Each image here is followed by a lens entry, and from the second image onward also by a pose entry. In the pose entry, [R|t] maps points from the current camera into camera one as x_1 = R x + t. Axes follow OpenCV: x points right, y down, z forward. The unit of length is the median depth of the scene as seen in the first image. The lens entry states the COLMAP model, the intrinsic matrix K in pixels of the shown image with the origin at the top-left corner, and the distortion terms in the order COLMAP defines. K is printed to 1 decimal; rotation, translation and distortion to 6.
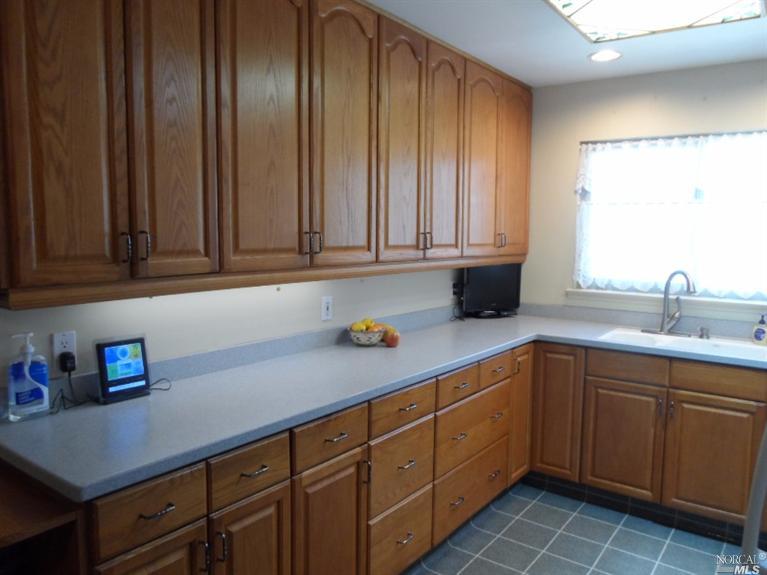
lens RADIAL K [[559.0, 0, 383.5], [0, 559.0, 287.5], [0, 0, 1]] dist [0.001030, 0.001509]
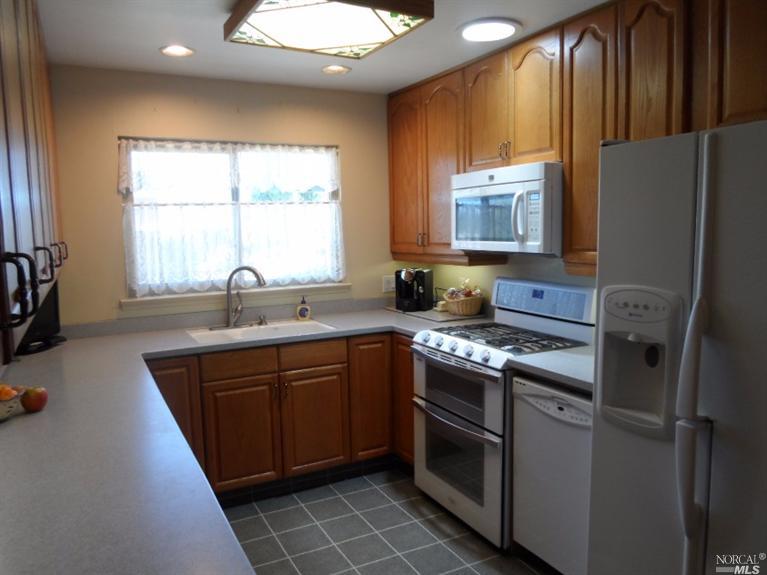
lens RADIAL K [[584.0, 0, 383.5], [0, 584.0, 287.5], [0, 0, 1]] dist [-0.057986, 0.005693]
pose [[0.466880, -0.120334, 0.876095, -0.338924], [0.126148, 0.989630, 0.068702, -0.033922], [-0.875277, 0.078442, 0.477218, 0.234295]]
